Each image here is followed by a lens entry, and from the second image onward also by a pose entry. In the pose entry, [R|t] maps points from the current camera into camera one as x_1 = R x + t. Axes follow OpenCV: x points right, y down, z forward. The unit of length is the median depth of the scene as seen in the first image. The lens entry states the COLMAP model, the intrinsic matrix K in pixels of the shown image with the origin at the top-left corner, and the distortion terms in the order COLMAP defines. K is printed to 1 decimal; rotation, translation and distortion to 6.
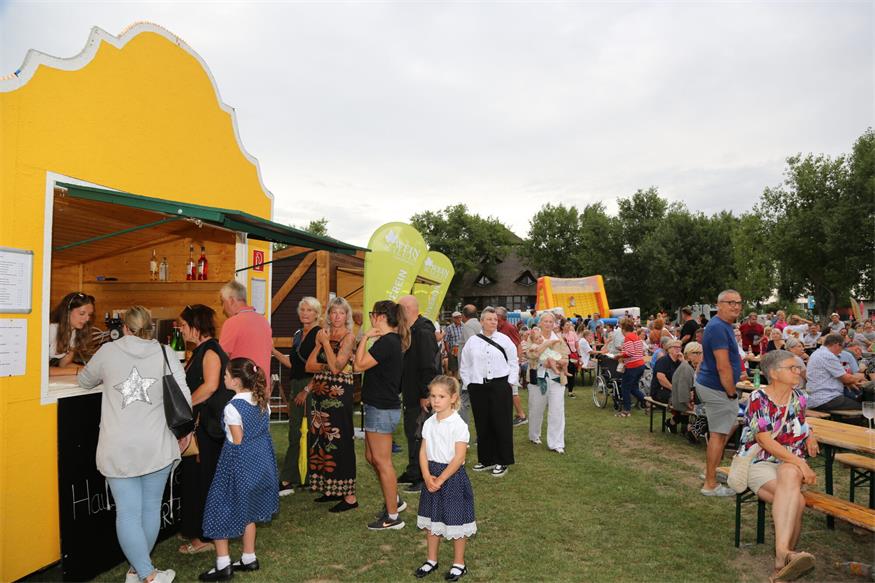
lens RADIAL K [[590.1, 0, 437.5], [0, 590.1, 291.5], [0, 0, 1]] dist [-0.122098, 0.070010]
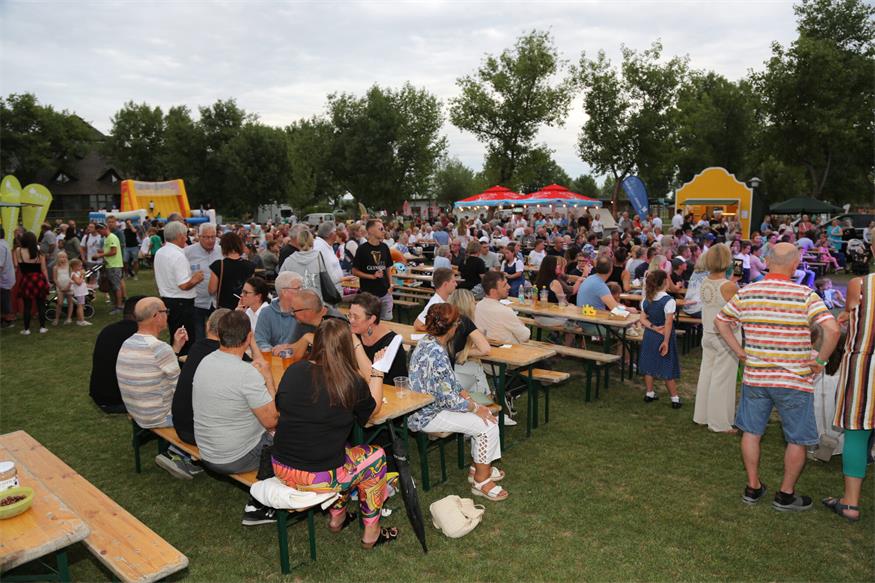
lens RADIAL K [[590.1, 0, 437.5], [0, 590.1, 291.5], [0, 0, 1]] dist [-0.122098, 0.070010]
pose [[0.789652, -0.085125, 0.607621, -0.017005], [-0.025232, 0.984986, 0.170783, -0.012577], [-0.613036, -0.150191, 0.775648, -0.141994]]
